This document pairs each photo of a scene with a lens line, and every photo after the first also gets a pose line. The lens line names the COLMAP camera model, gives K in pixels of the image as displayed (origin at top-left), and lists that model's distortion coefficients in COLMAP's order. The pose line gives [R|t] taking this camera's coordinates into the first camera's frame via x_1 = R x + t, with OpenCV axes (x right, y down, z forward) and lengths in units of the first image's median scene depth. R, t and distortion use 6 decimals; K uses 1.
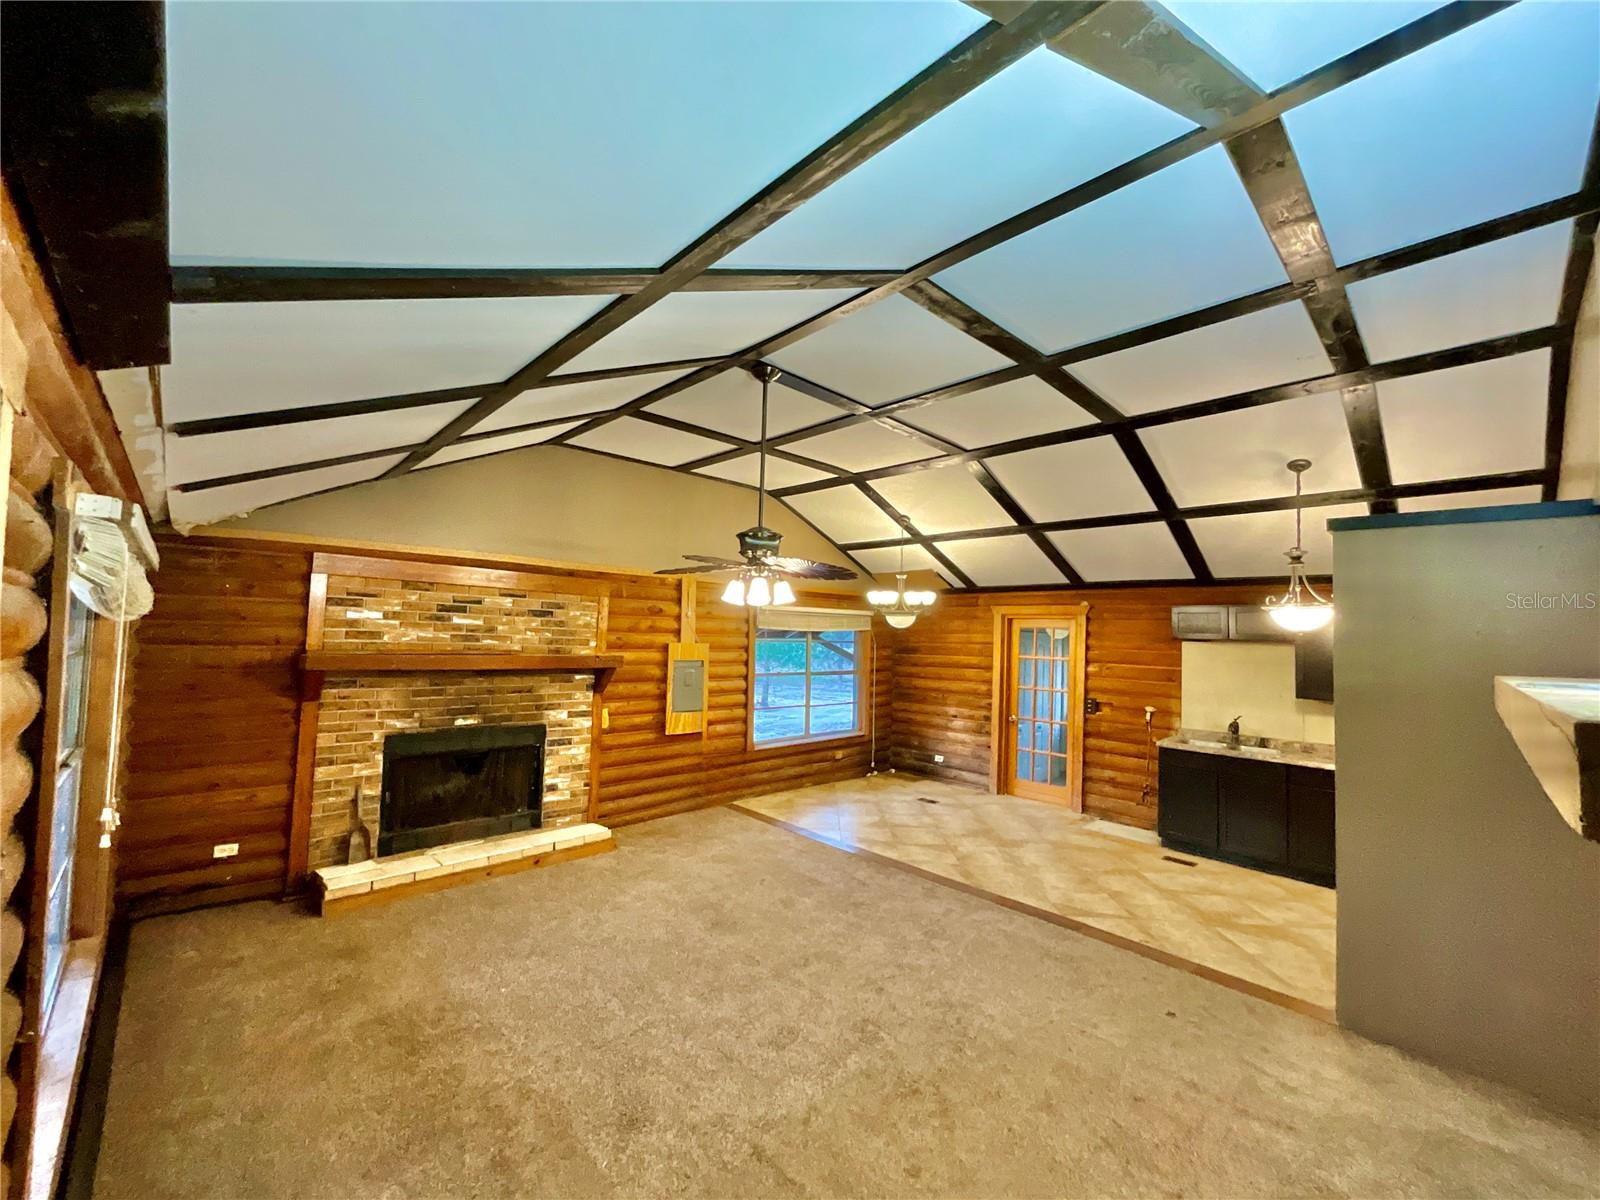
lens RADIAL K [[650.3, 0, 802.2], [0, 650.3, 601.4], [0, 0, 1]] dist [-0.007036, -0.000227]
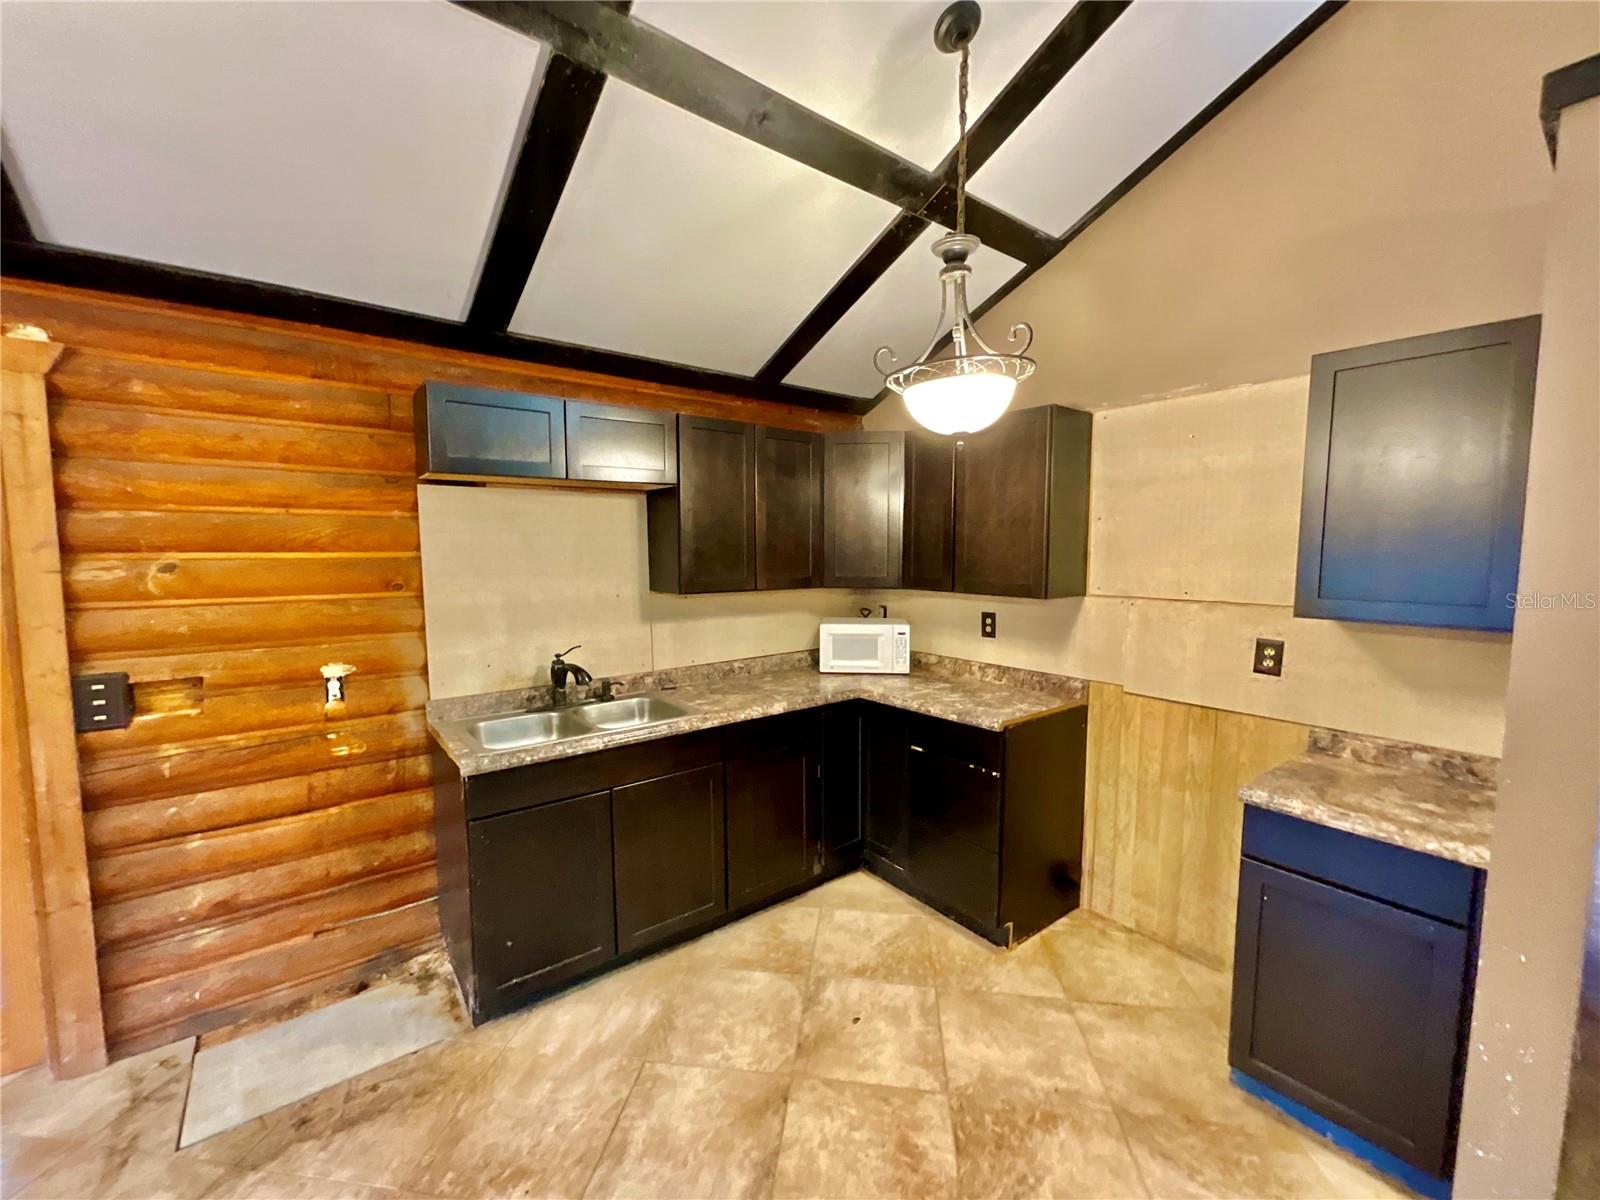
lens RADIAL K [[650.0, 0, 801.2], [0, 650.0, 602.4], [0, 0, 1]] dist [-0.000821, 0.000655]
pose [[0.106992, -0.118278, 0.987200, 0.234676], [-0.044015, 0.991362, 0.123547, 0.080466], [-0.993285, -0.056670, 0.100862, 0.791260]]
